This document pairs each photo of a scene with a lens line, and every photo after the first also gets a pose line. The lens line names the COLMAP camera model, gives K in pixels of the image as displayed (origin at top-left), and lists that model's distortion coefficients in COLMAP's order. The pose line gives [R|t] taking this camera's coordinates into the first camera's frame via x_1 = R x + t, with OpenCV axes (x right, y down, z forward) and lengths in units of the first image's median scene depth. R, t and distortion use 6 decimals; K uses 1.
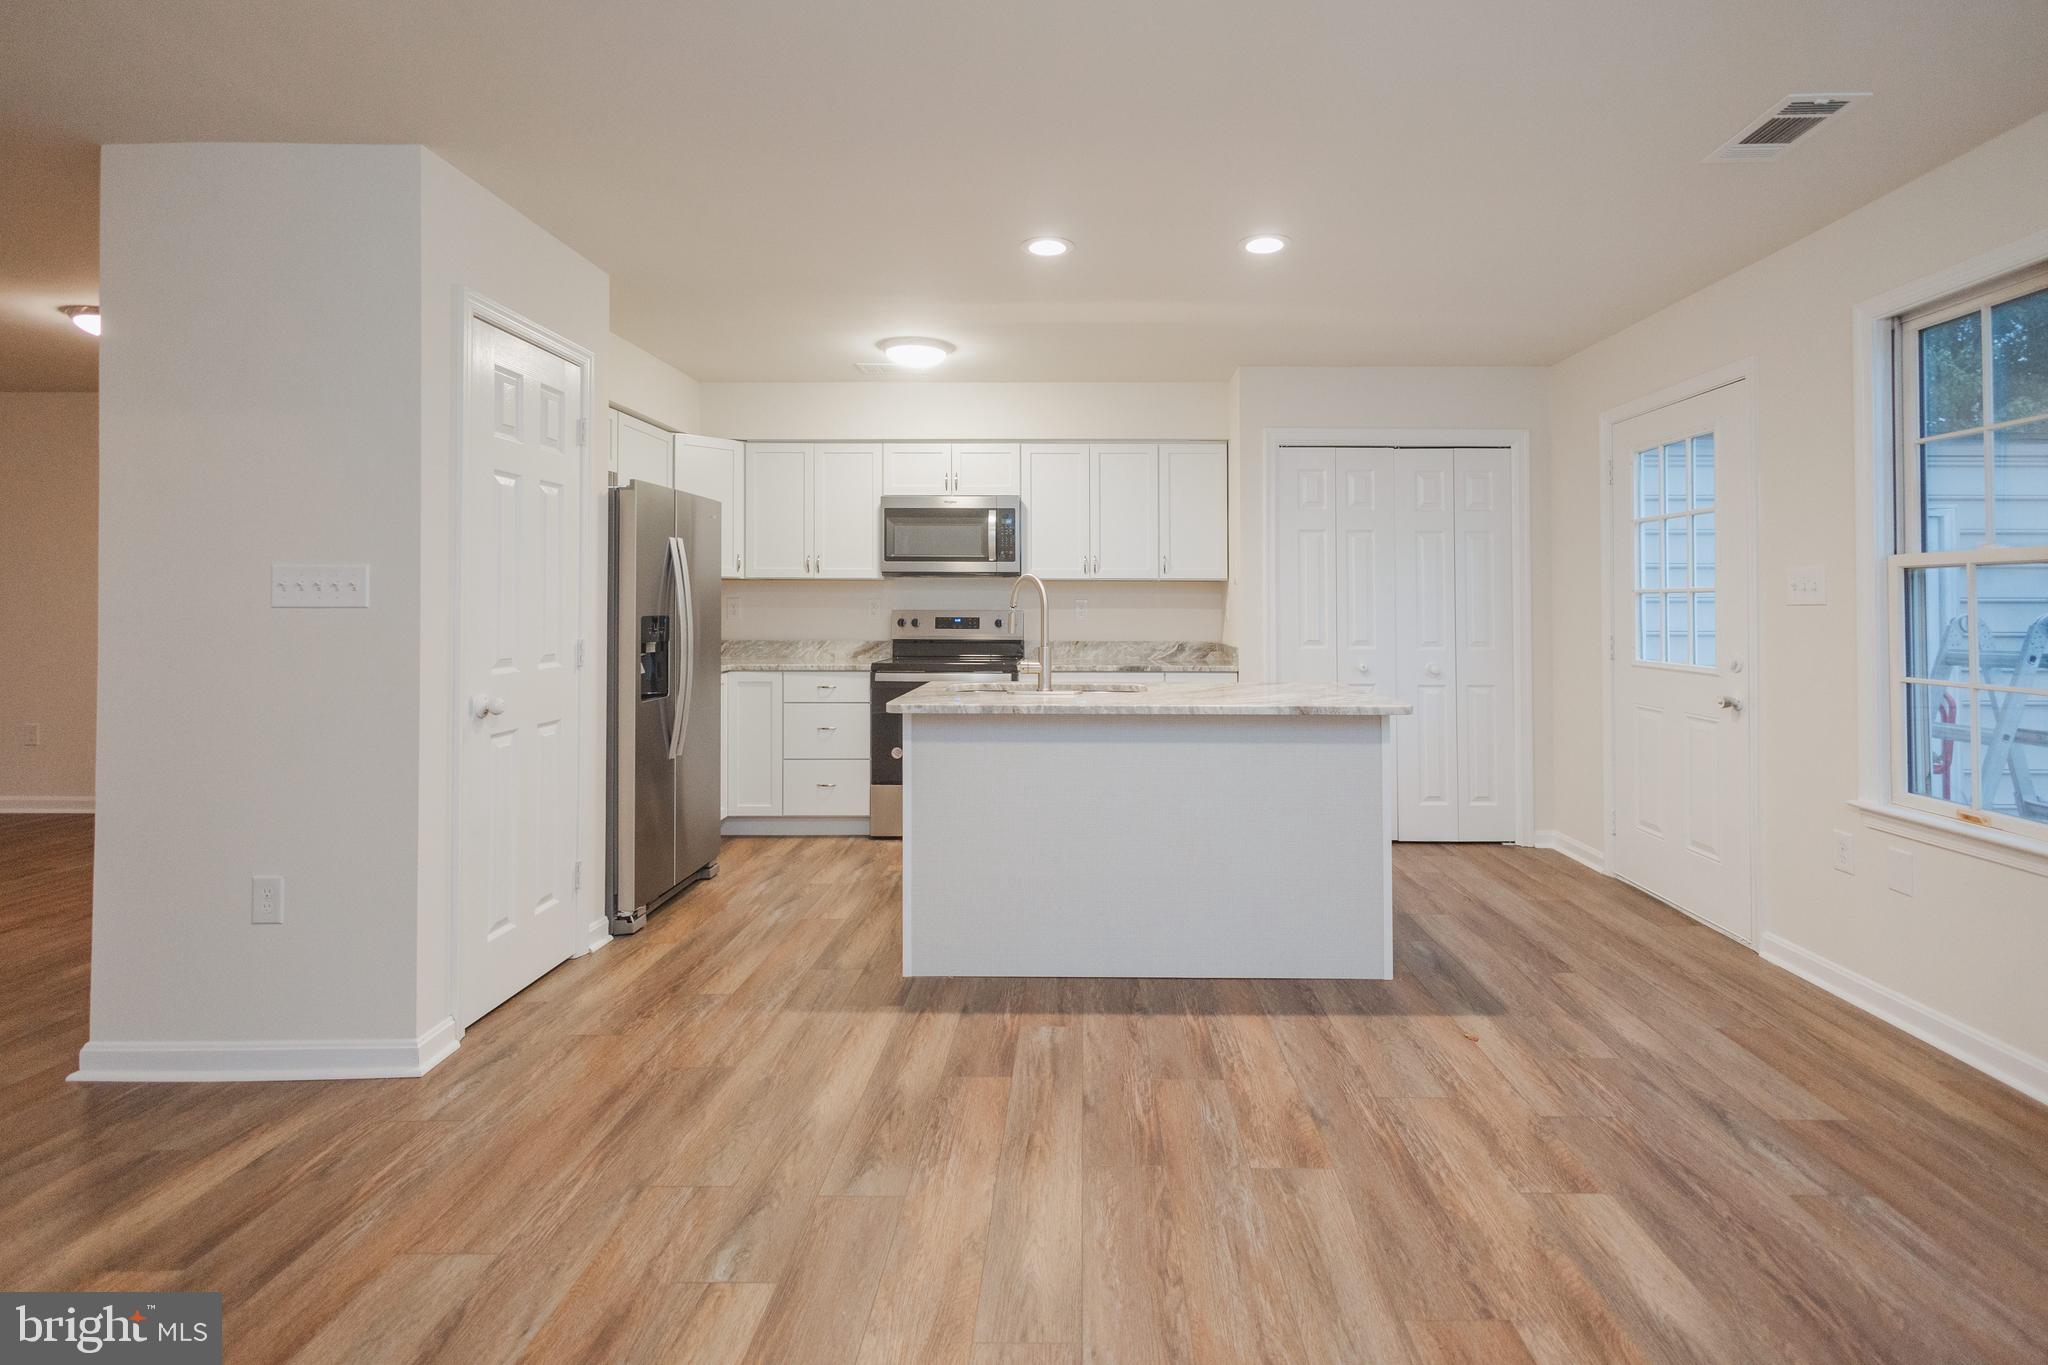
lens RADIAL K [[988.0, 0, 1035.6], [0, 988.0, 605.9], [0, 0, 1]] dist [0.004365, 0.000297]
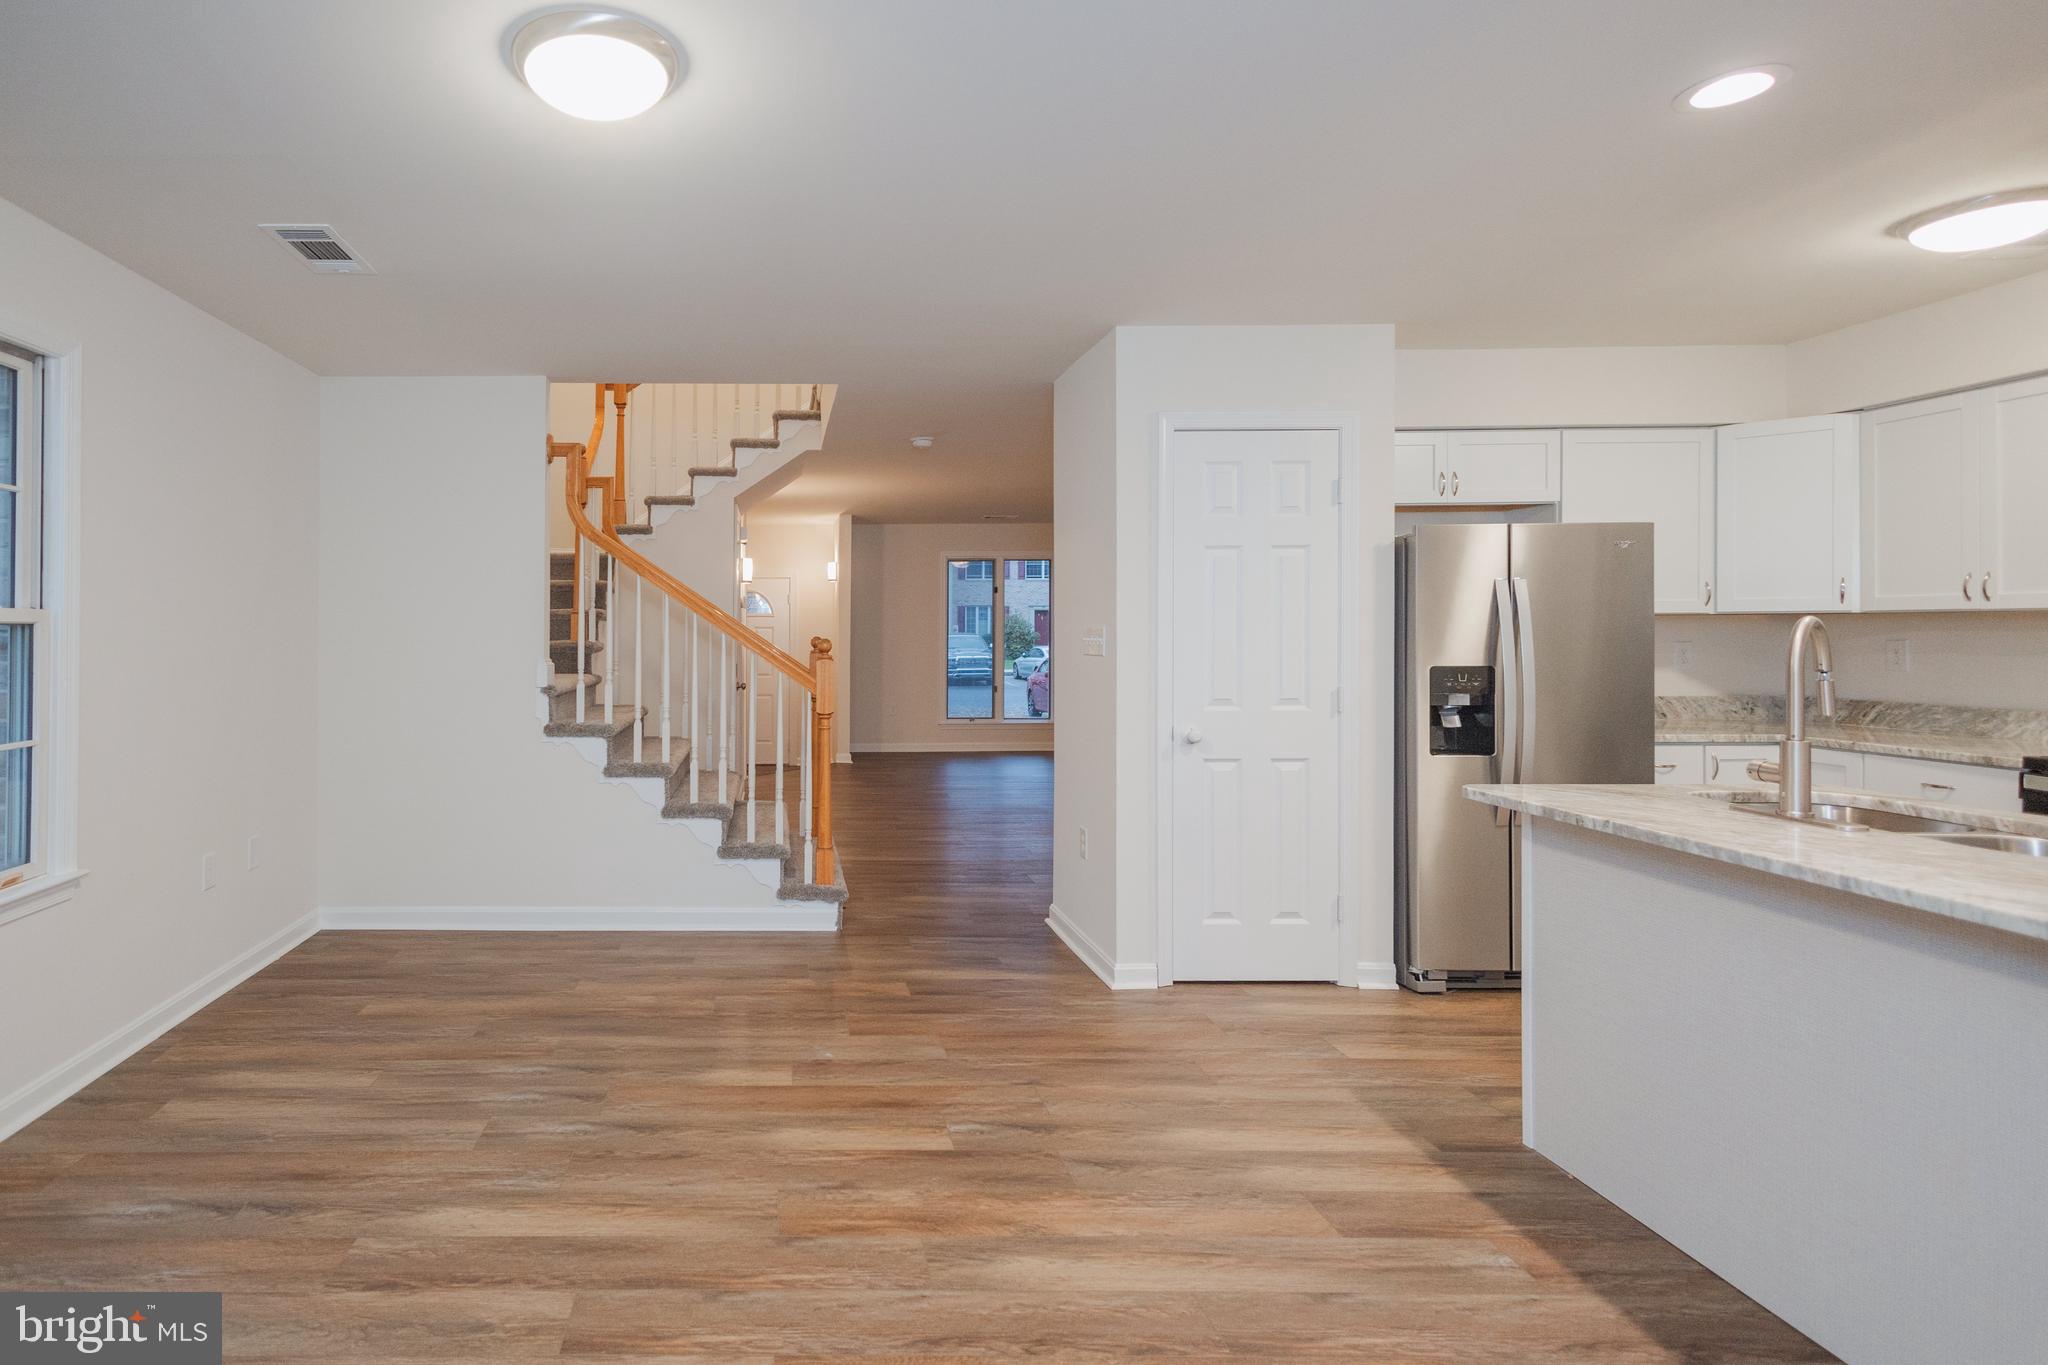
lens RADIAL K [[971.5, 0, 763.8], [0, 971.5, 629.8], [0, 0, 1]] dist [0.001869, 0.000492]
pose [[0.022884, -0.005907, -0.999721, 0.710138], [0.005042, 0.999971, -0.005793, -0.030895], [0.999725, -0.004908, 0.022913, 0.444697]]
